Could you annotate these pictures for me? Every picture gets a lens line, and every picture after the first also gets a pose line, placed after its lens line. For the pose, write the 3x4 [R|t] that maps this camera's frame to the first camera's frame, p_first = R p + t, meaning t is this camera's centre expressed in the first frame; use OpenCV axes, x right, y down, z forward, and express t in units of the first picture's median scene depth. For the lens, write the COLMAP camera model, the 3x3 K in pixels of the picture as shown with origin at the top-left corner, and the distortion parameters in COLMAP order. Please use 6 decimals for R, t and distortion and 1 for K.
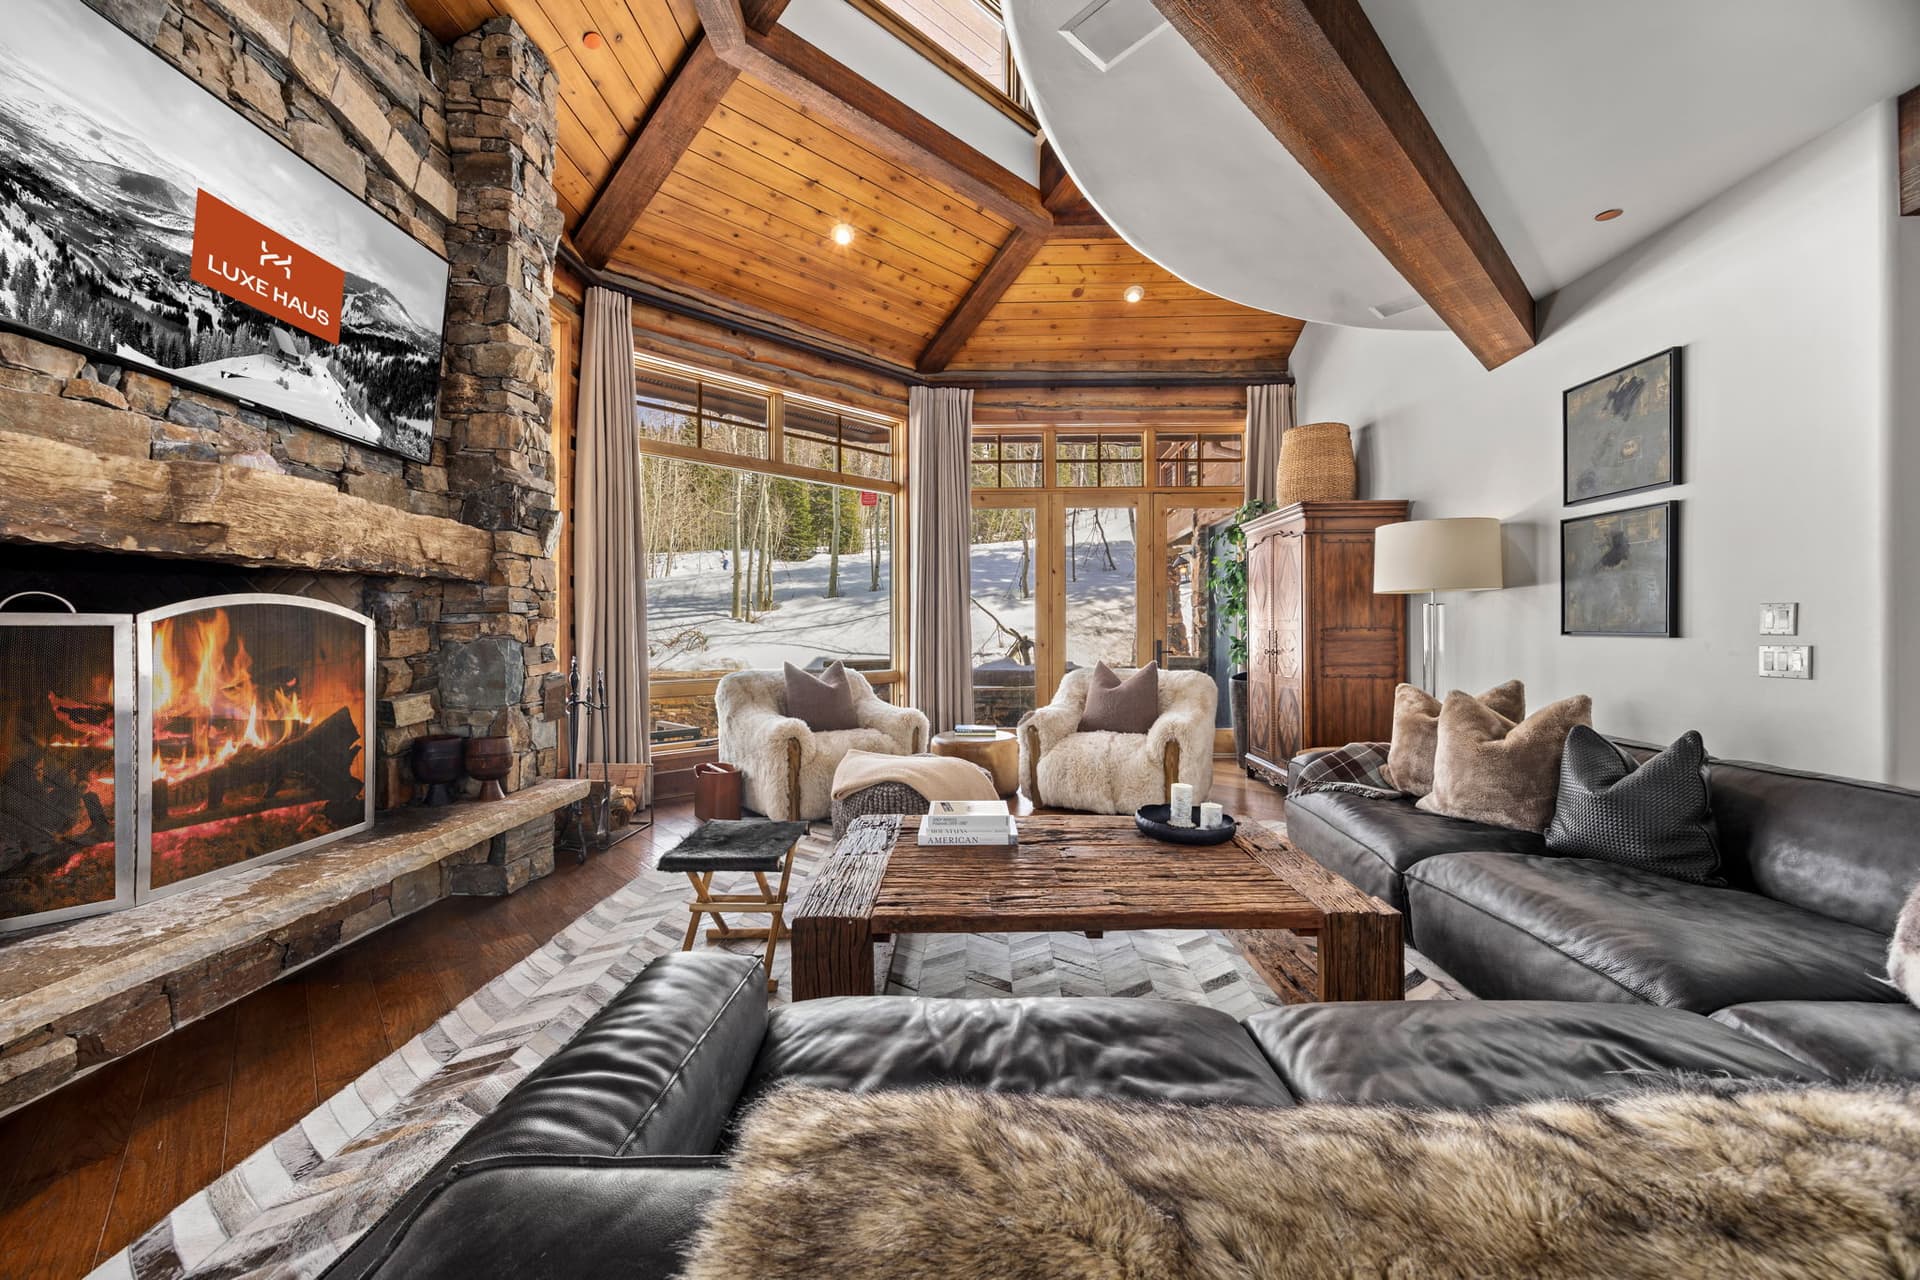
lens RADIAL K [[830.1, 0, 959.8], [0, 830.1, 630.9], [0, 0, 1]] dist [0.001234, 0.000083]
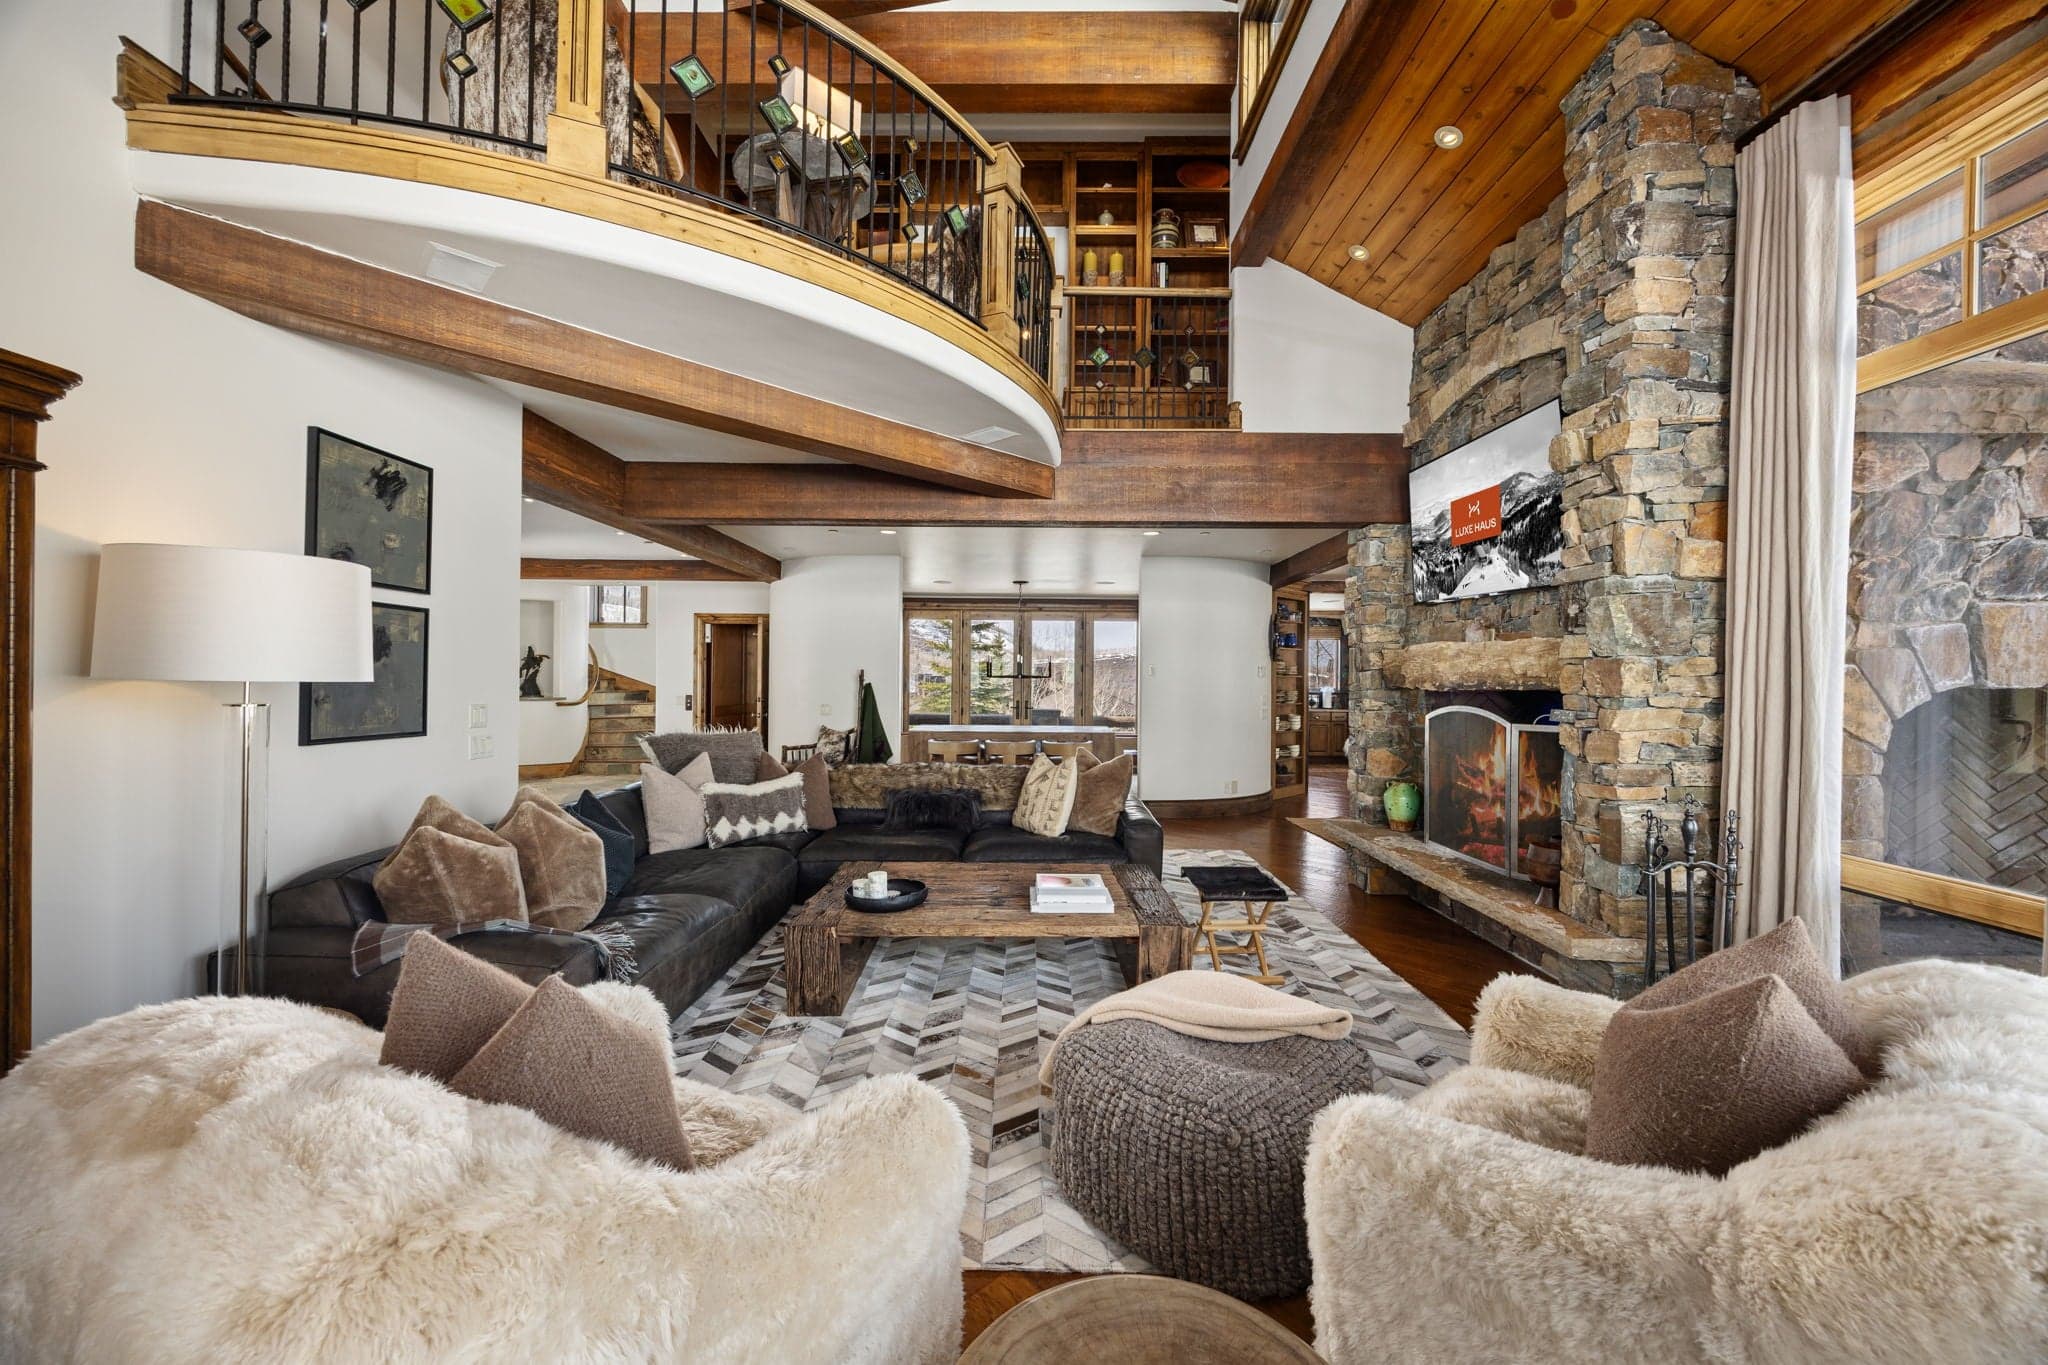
lens RADIAL K [[885.5, 0, 1026.1], [0, 885.5, 680.4], [0, 0, 1]] dist [0.001234, 0.000083]
pose [[-0.999534, -0.007687, -0.029526, 0.124097], [-0.008083, 0.999878, 0.013336, -0.094175], [0.029420, 0.013569, -0.999475, 2.379864]]
